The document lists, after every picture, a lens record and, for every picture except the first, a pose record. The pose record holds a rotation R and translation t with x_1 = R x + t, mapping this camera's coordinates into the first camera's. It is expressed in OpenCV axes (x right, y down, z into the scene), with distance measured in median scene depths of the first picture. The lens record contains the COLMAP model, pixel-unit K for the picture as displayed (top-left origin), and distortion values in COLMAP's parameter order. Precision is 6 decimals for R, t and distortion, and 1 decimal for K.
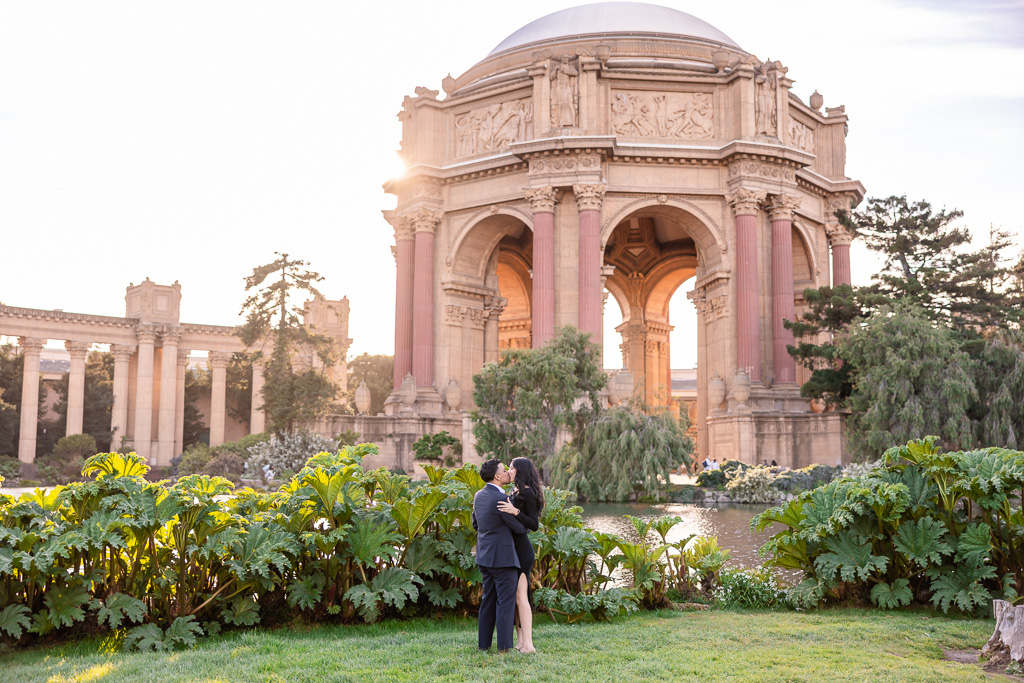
lens RADIAL K [[1076.8, 0, 512.0], [0, 1076.8, 341.5], [0, 0, 1]] dist [0.006642, -0.003338]
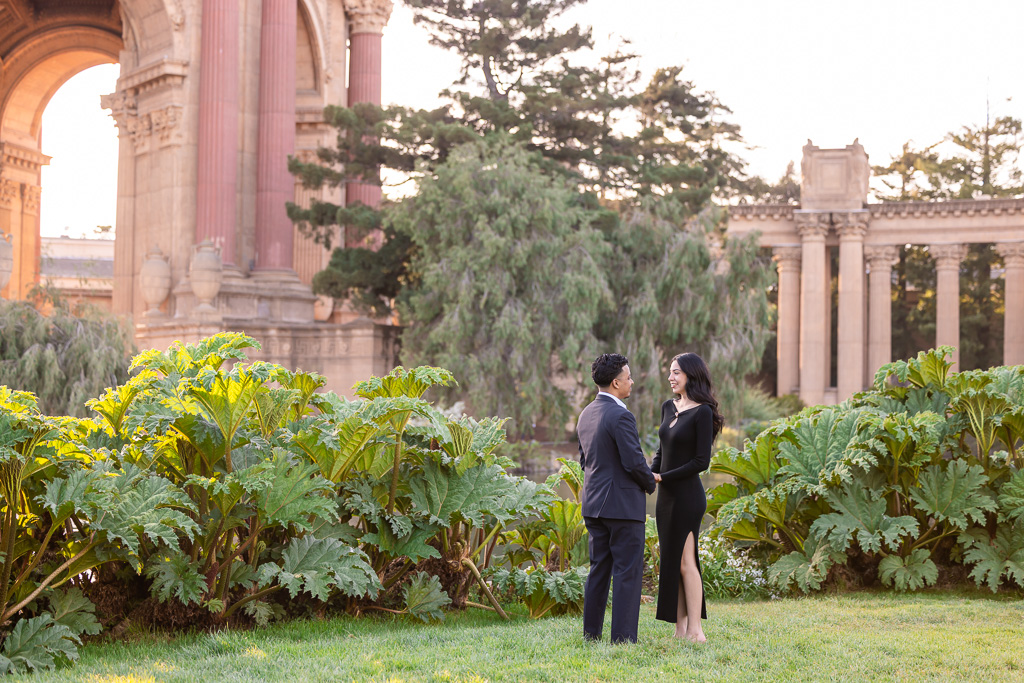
lens RADIAL K [[1975.0, 0, 512.0], [0, 1975.0, 341.5], [0, 0, 1]] dist [0.005729, -0.087444]
pose [[0.915461, 0.024558, 0.401656, -0.049491], [-0.054987, 0.996408, 0.064405, 0.002519], [-0.398632, -0.081046, 0.913523, -0.005718]]
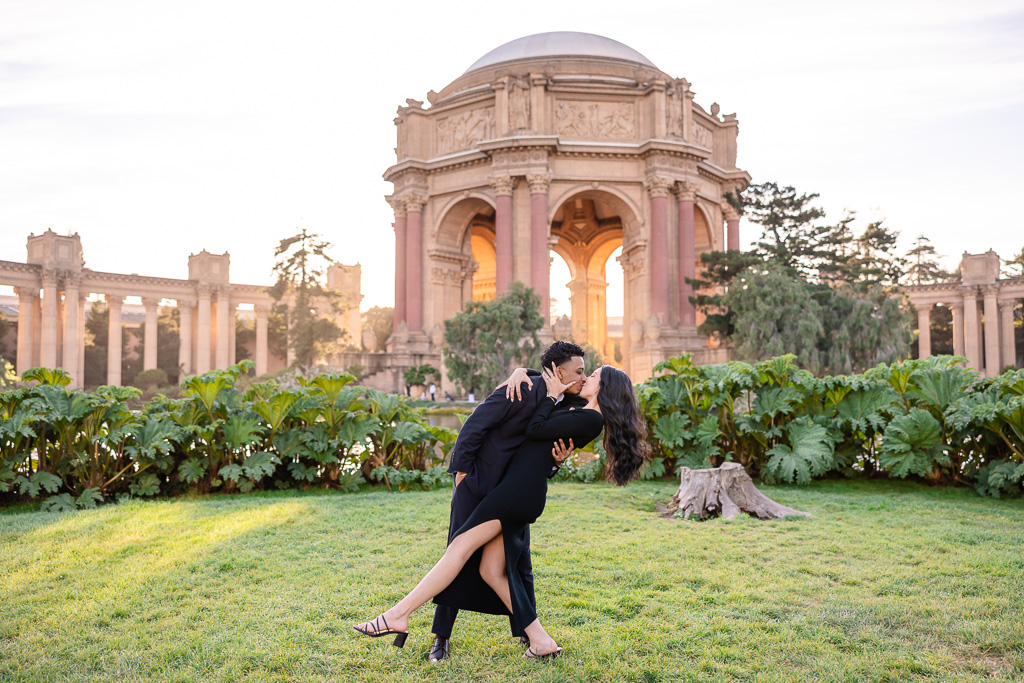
lens RADIAL K [[821.0, 0, 517.4], [0, 821.0, 345.0], [0, 0, 1]] dist [-0.007334, -0.000196]
pose [[0.999688, -0.008627, 0.023437, 0.020416], [0.007239, 0.998252, 0.058660, 0.002261], [-0.023902, -0.058472, 0.998003, -0.001608]]
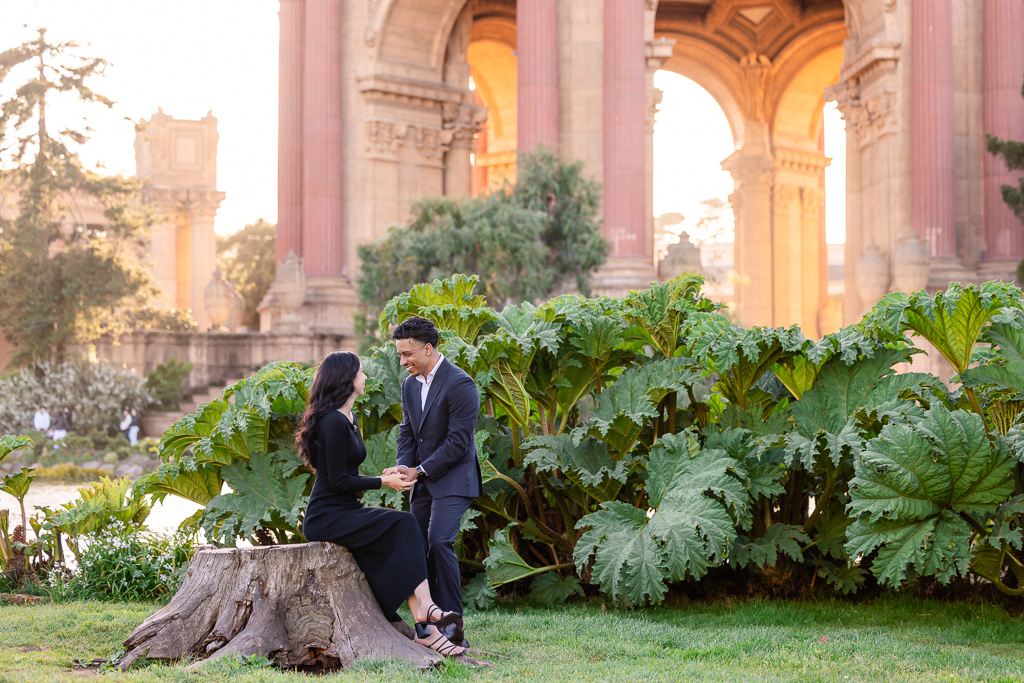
lens RADIAL K [[2038.7, 0, 512.0], [0, 2038.7, 341.5], [0, 0, 1]] dist [0.011221, -0.042452]
pose [[0.998825, -0.011519, -0.047068, 0.060409], [0.014734, 0.997541, 0.068524, 0.006929], [0.046162, -0.069137, 0.996539, 0.001693]]
